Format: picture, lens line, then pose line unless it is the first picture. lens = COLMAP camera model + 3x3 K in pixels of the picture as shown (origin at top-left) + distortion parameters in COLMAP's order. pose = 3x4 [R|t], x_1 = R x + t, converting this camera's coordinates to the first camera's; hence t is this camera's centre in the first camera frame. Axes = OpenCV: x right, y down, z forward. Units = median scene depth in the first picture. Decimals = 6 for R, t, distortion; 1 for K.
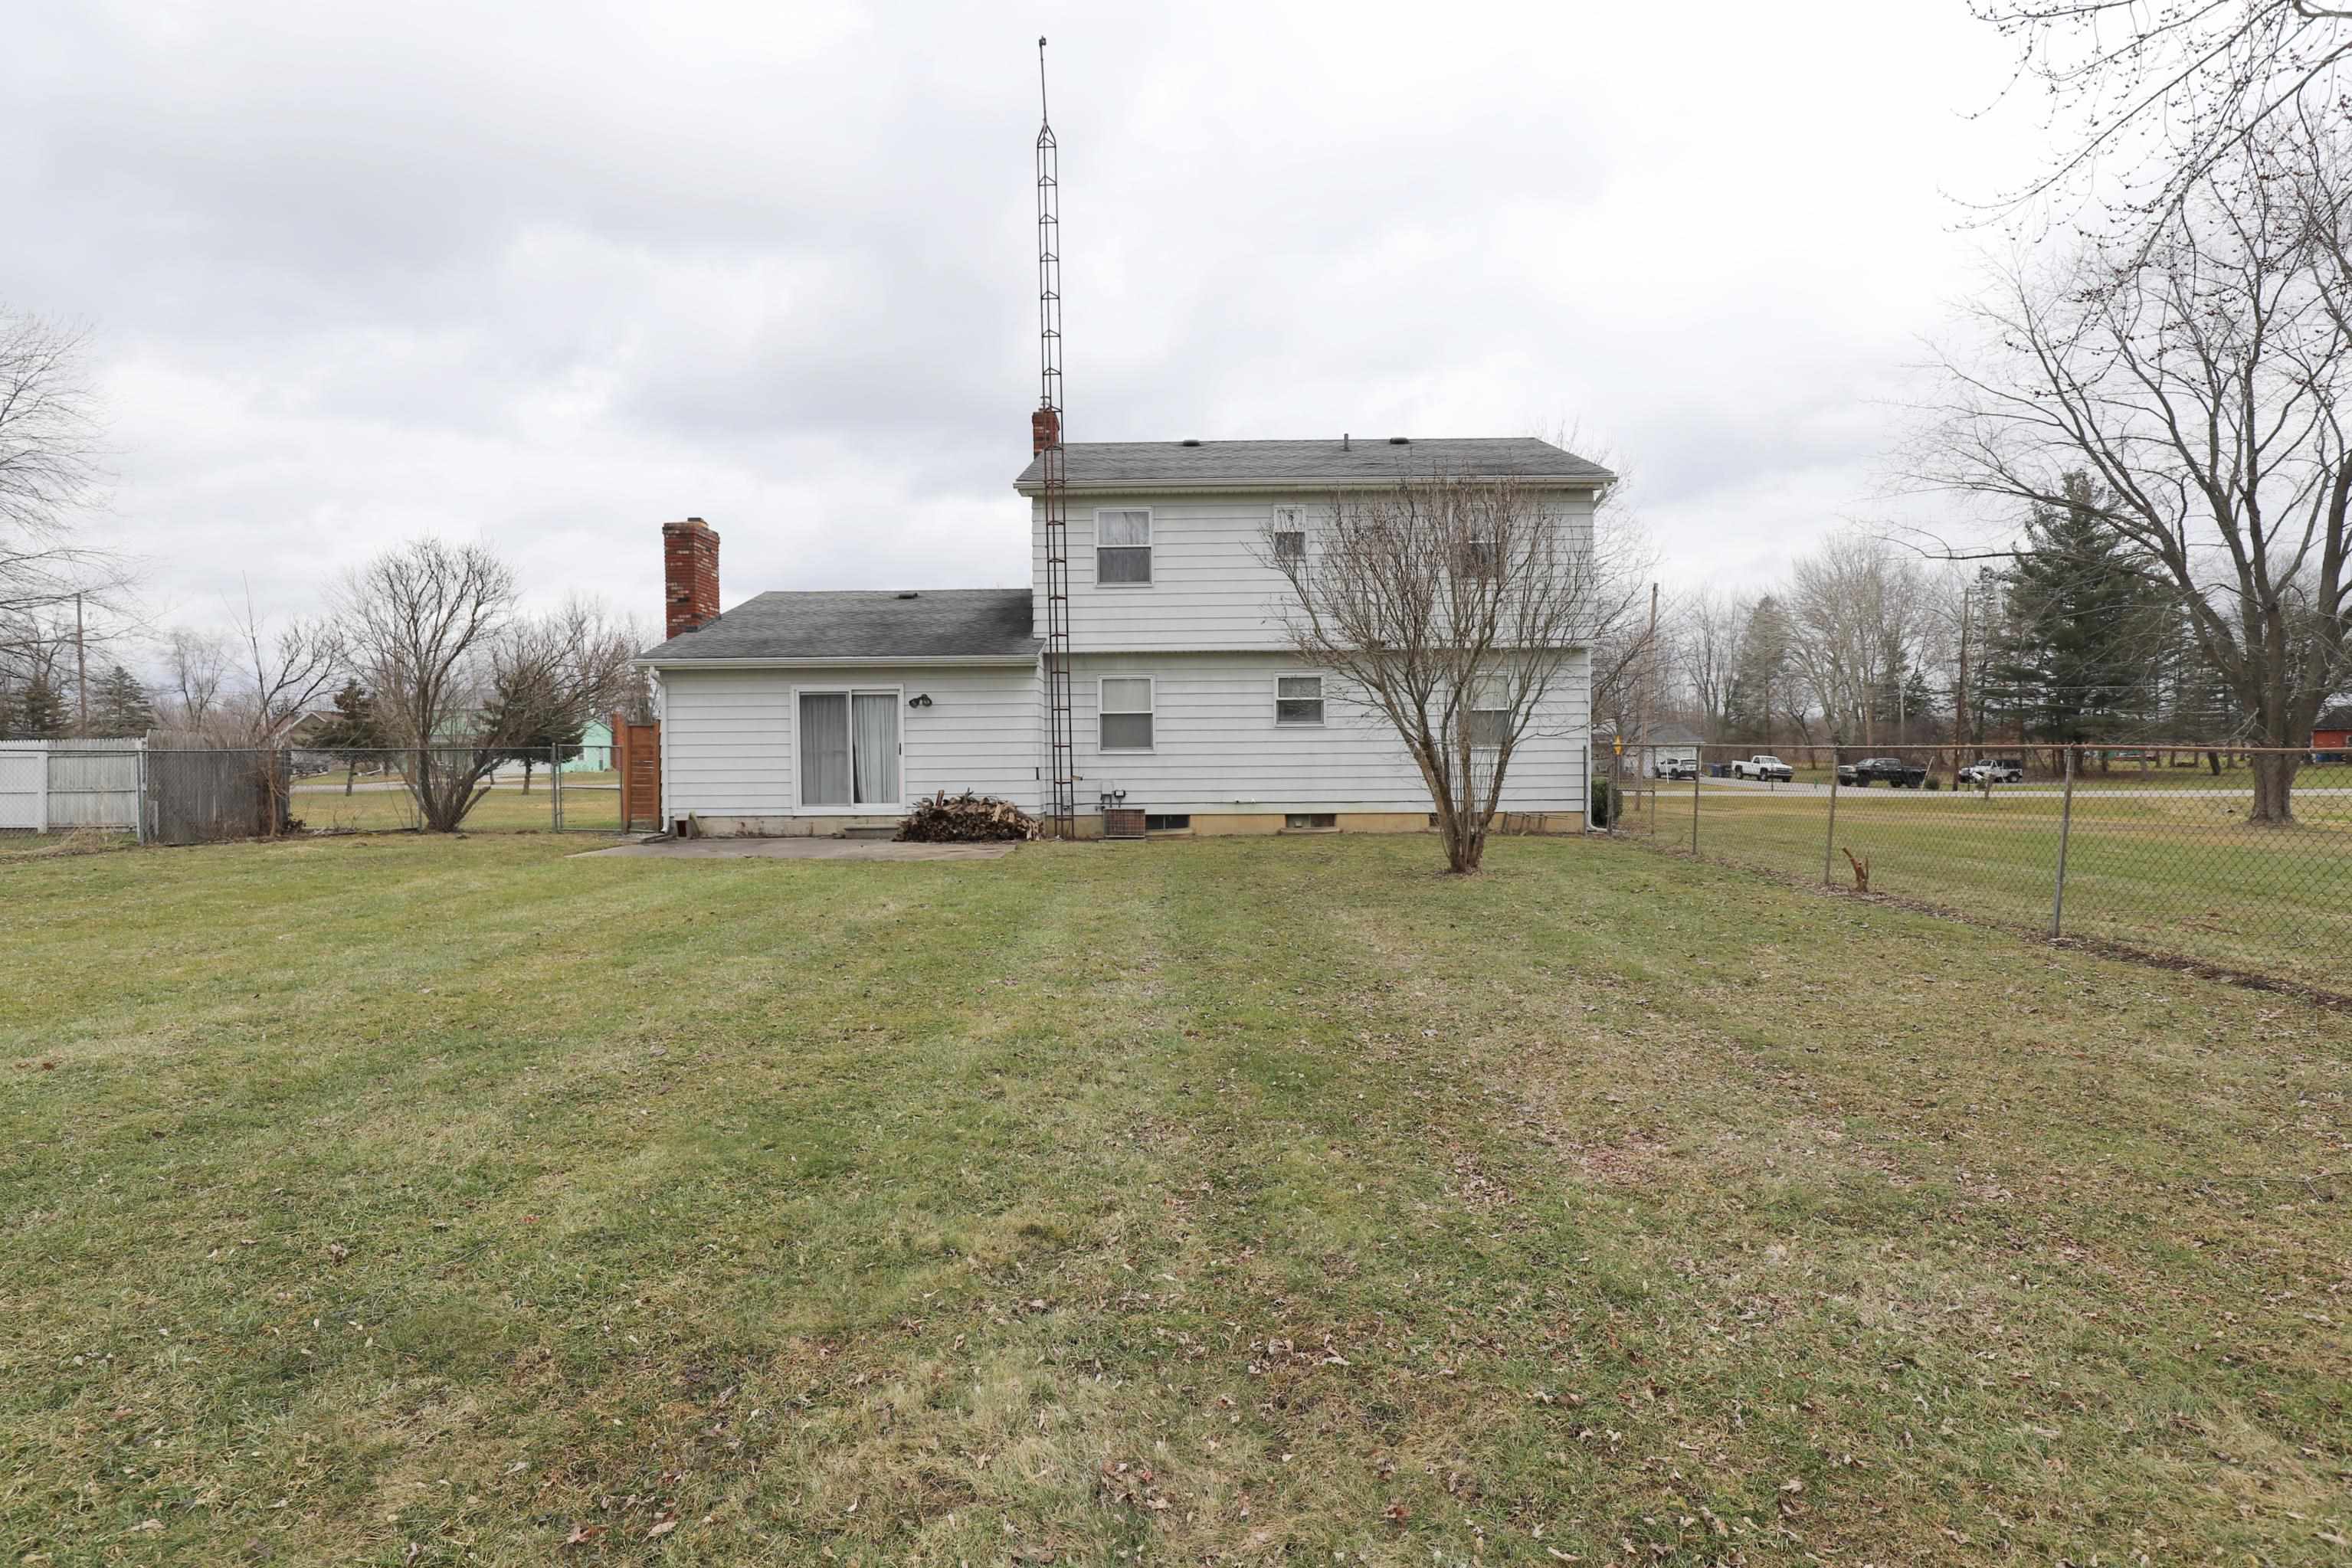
lens RADIAL K [[1113.3, 0, 1176.0], [0, 1113.3, 784.0], [0, 0, 1]] dist [-0.024091, -0.000049]
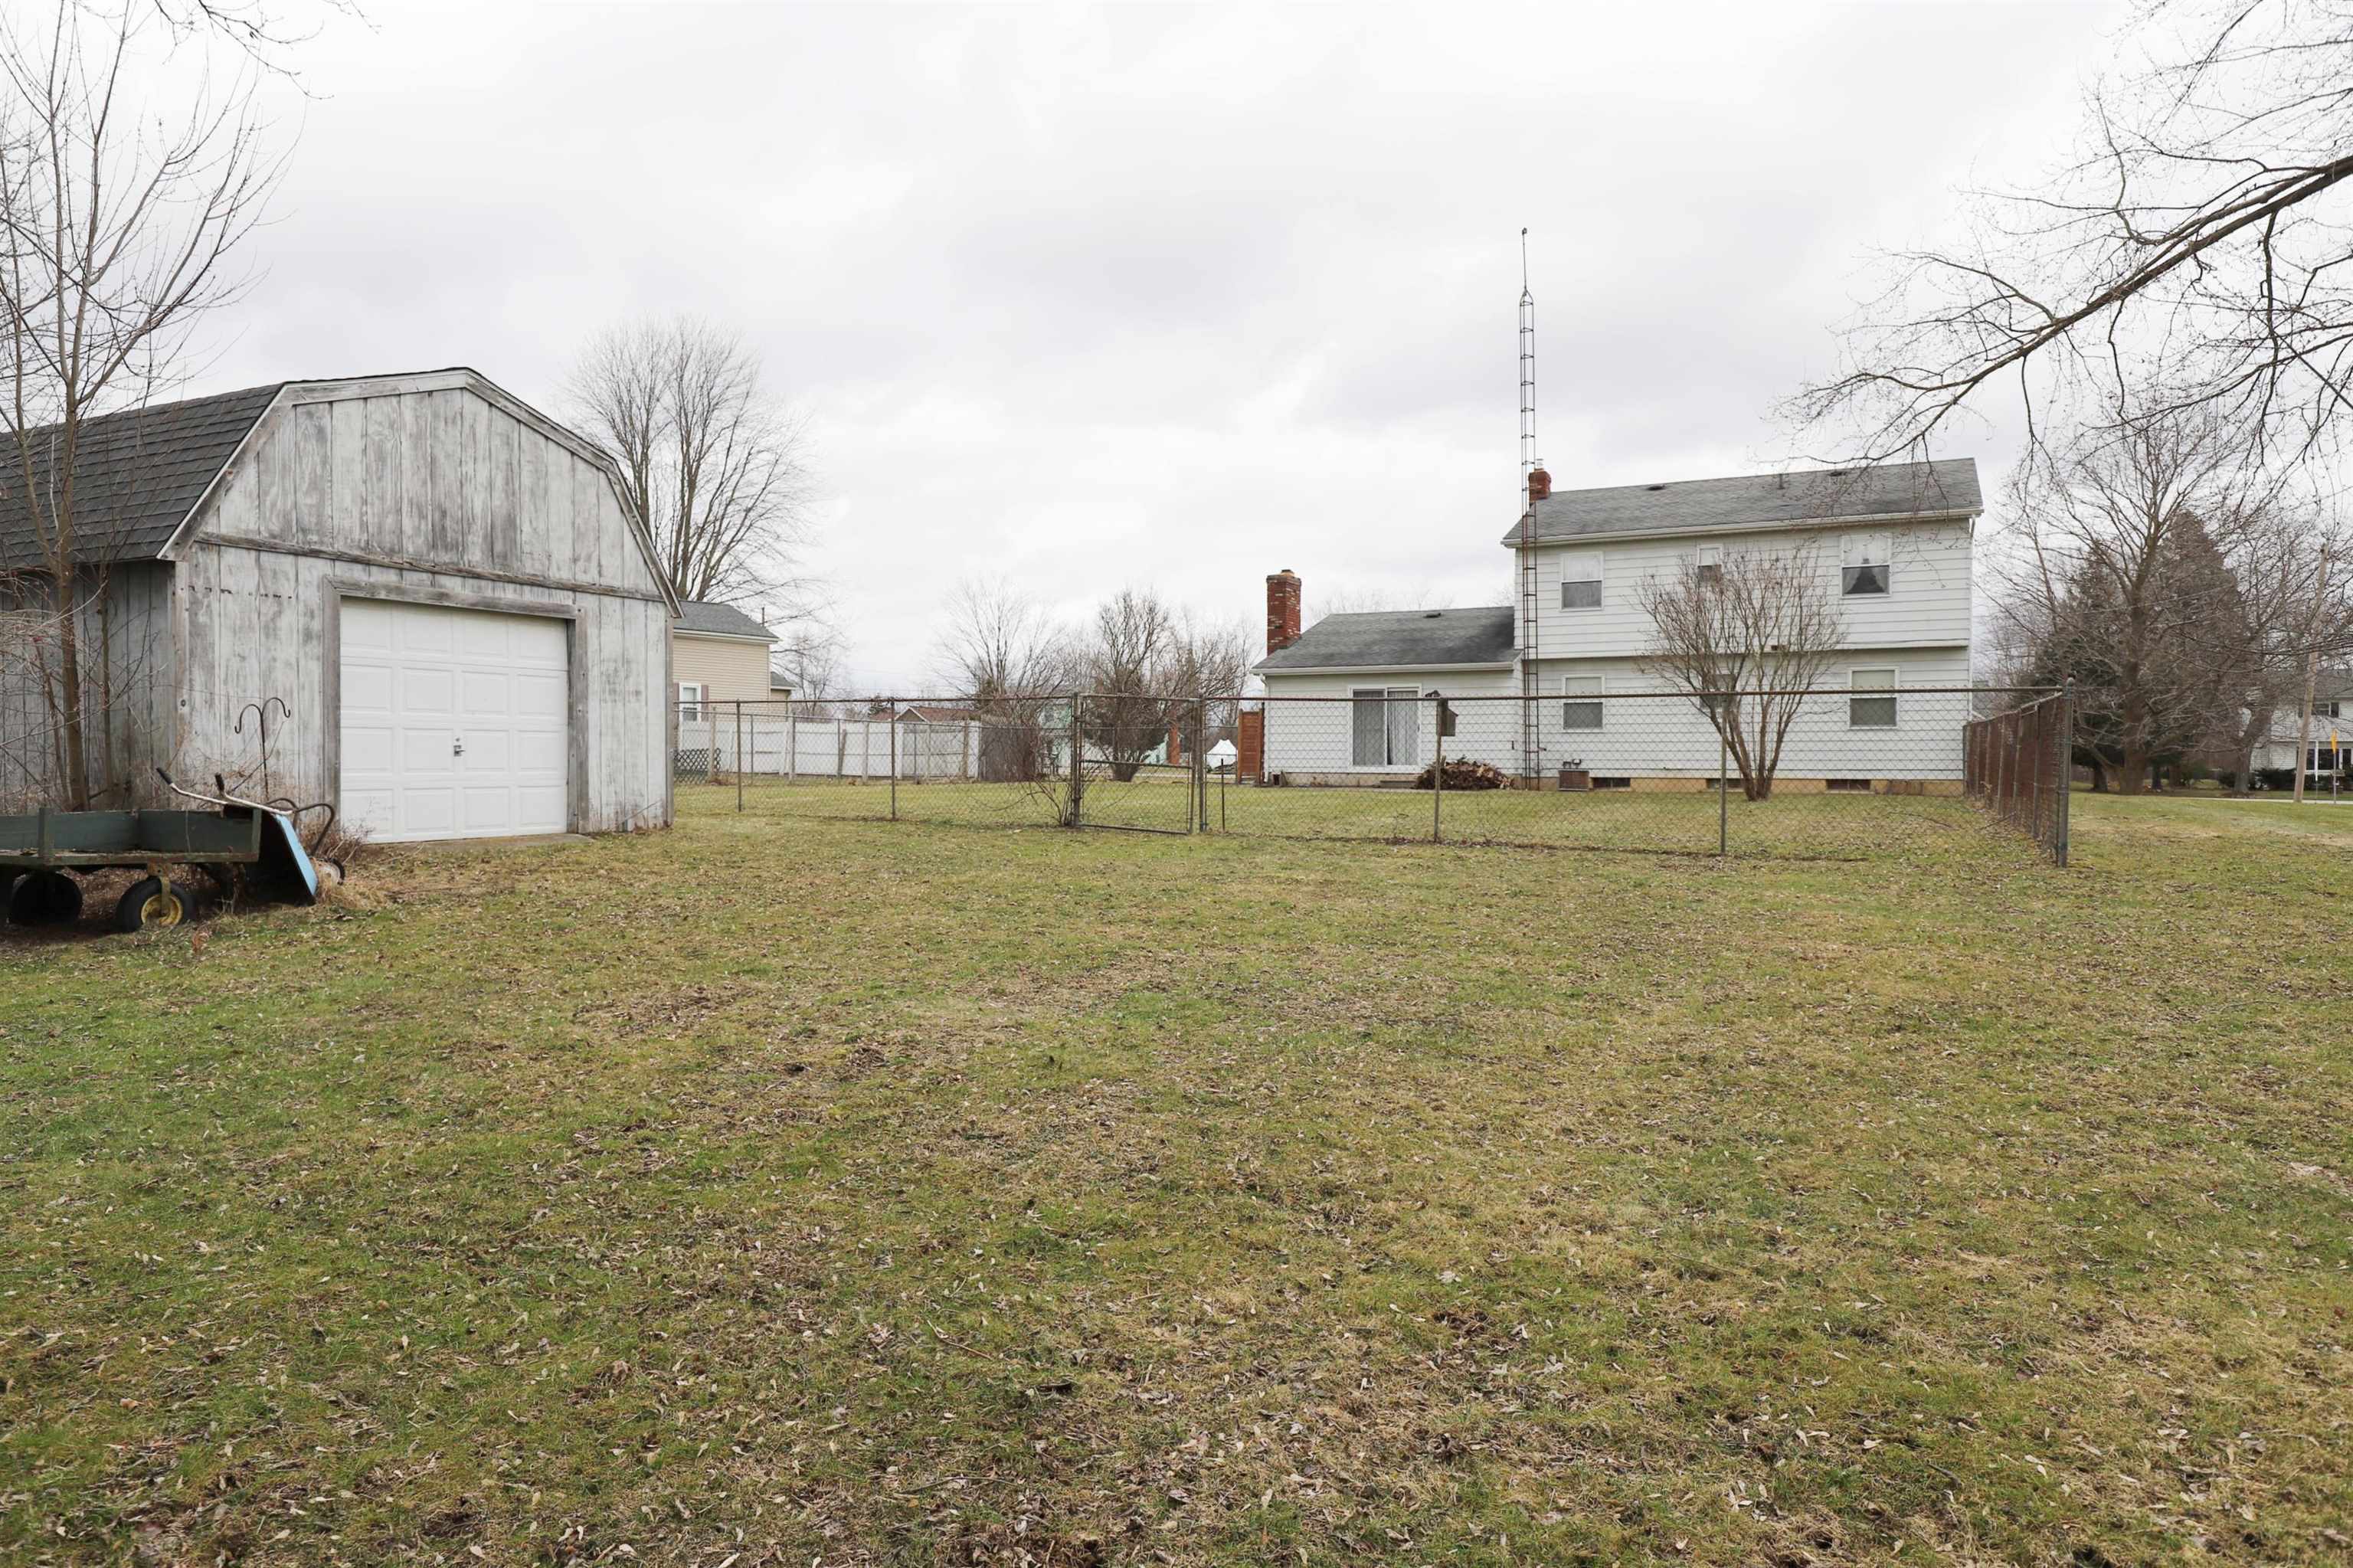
lens RADIAL K [[1409.4, 0, 1176.5], [0, 1409.4, 784.0], [0, 0, 1]] dist [0.002922, 0.000012]
pose [[0.900187, 0.018999, -0.435089, 0.264735], [-0.023391, 0.999715, -0.004742, 0.056872], [0.434875, 0.014446, 0.900375, -0.780141]]
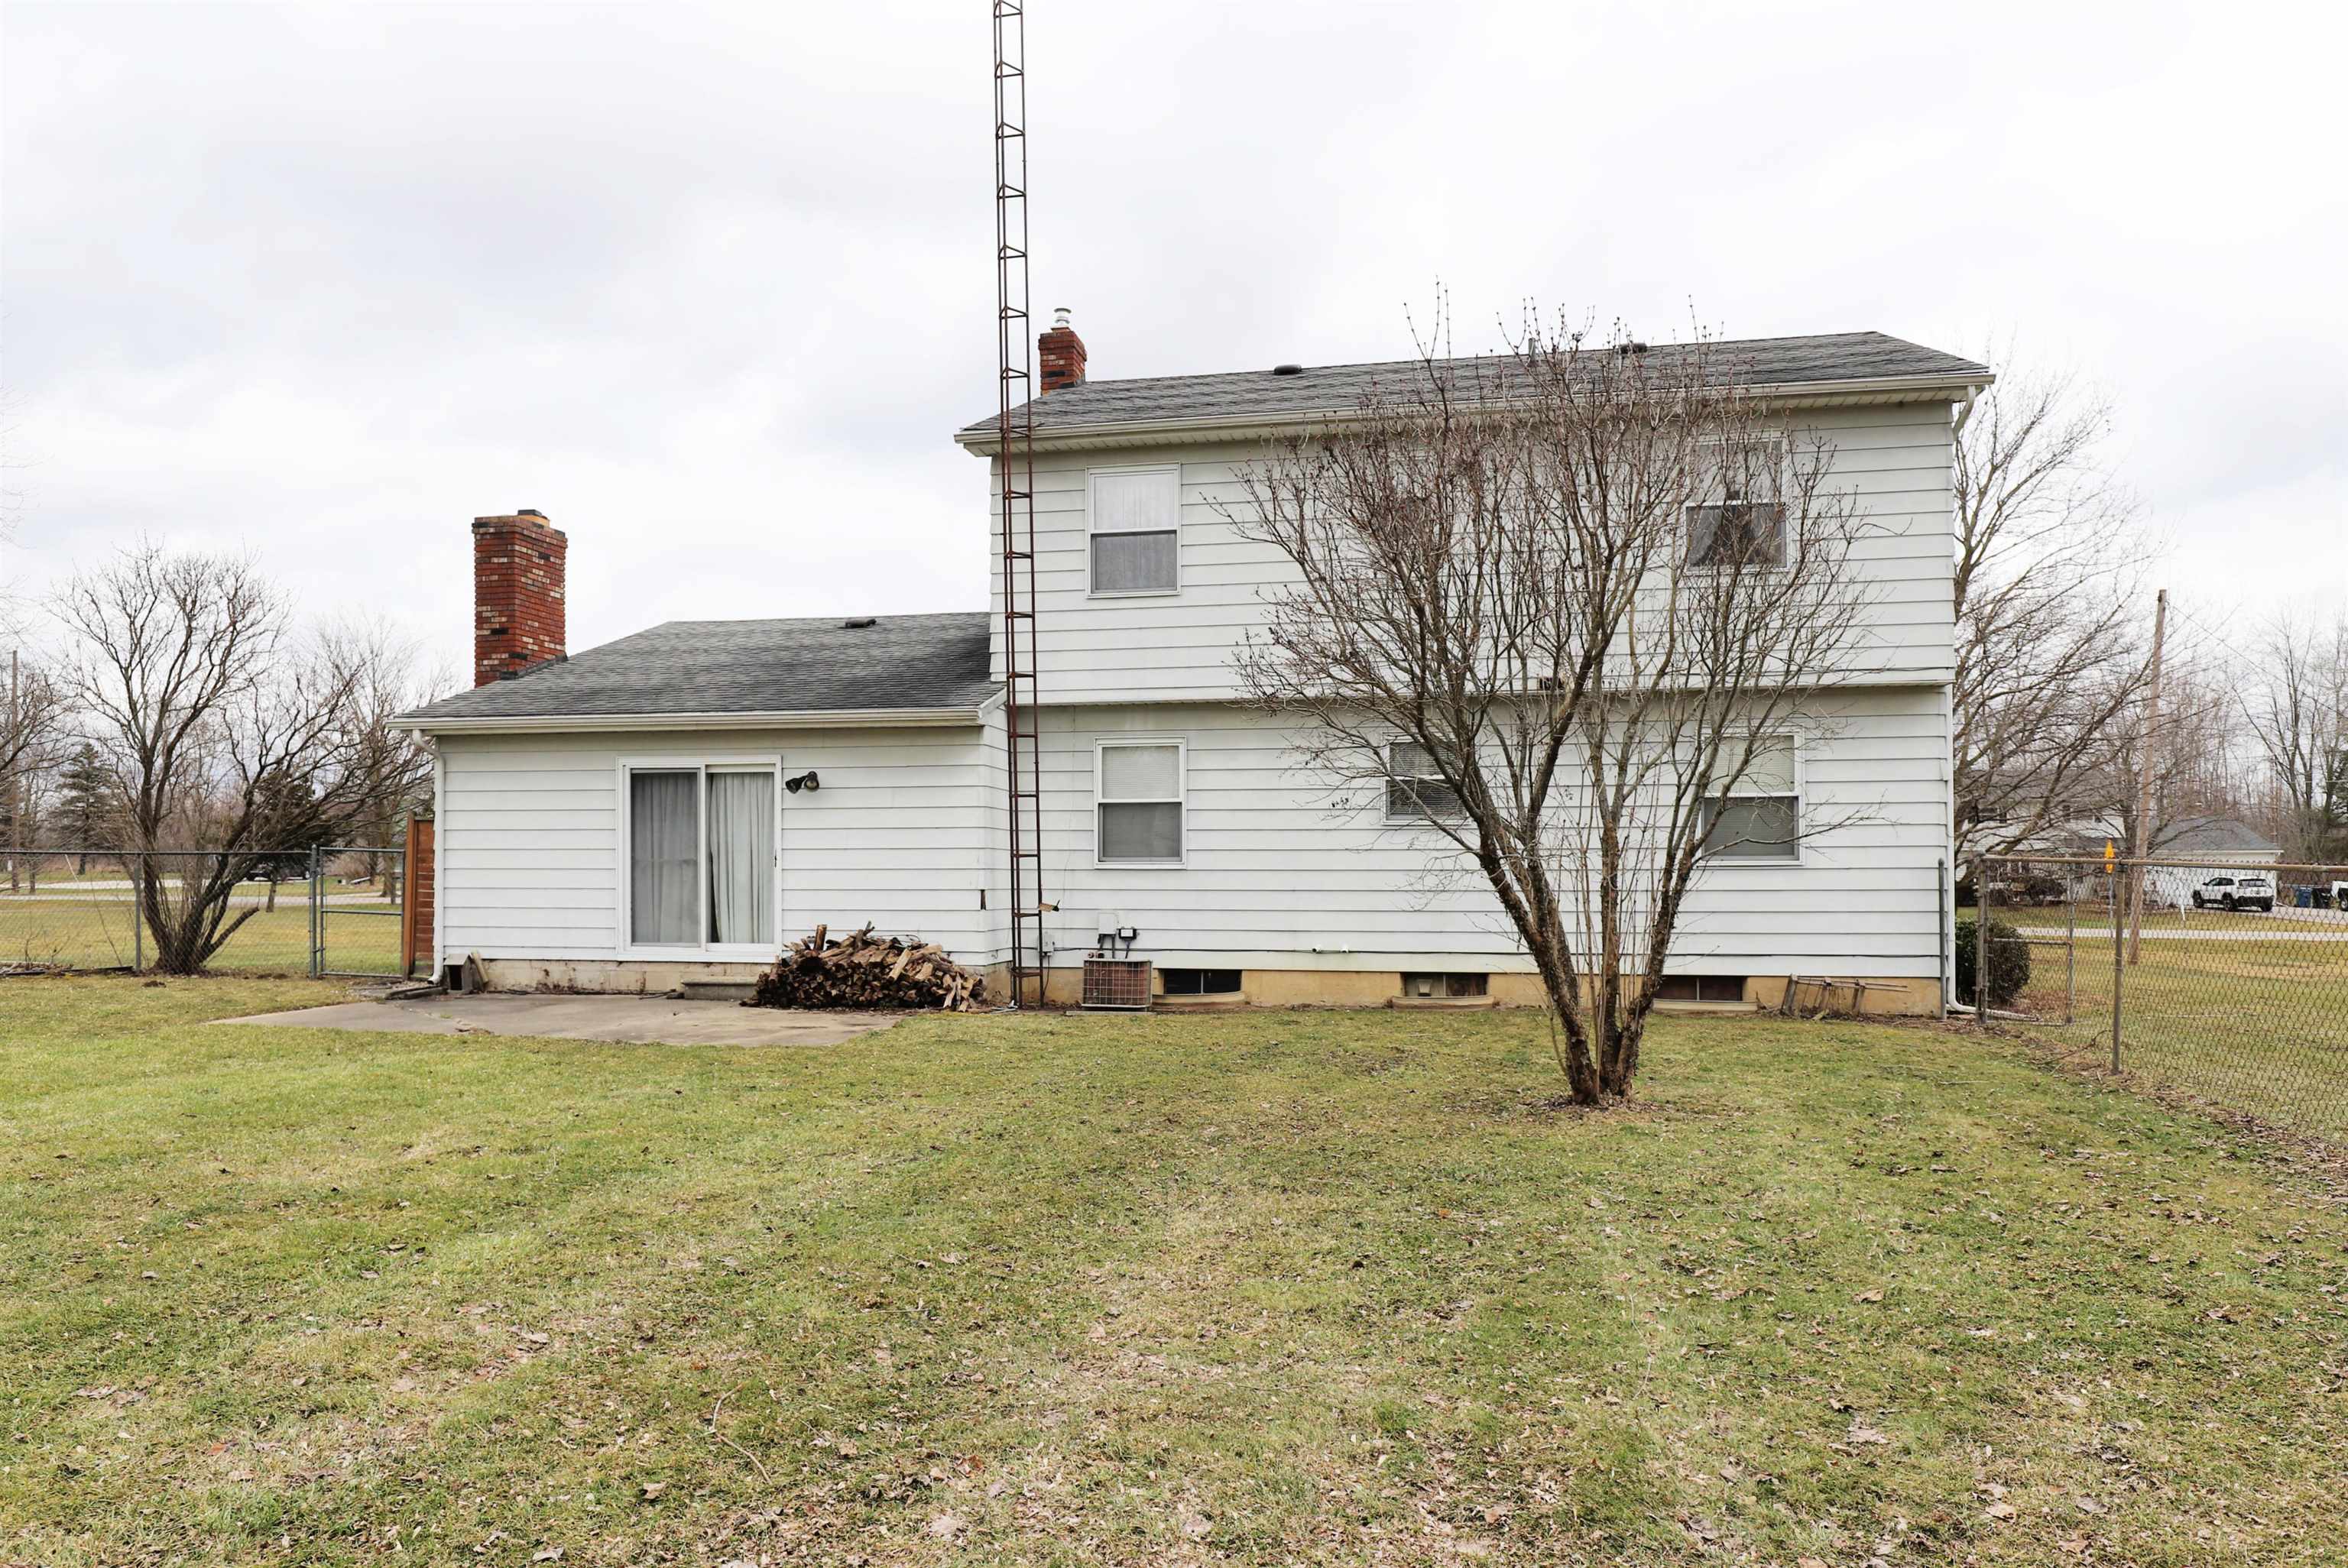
lens RADIAL K [[1555.4, 0, 1184.8], [0, 1555.4, 842.7], [0, 0, 1]] dist [-0.000282, -0.001292]
pose [[0.983656, 0.005083, -0.179986, 0.136882], [-0.012076, 0.999213, -0.037777, -0.009357], [0.179652, 0.039333, 0.982944, 0.167521]]
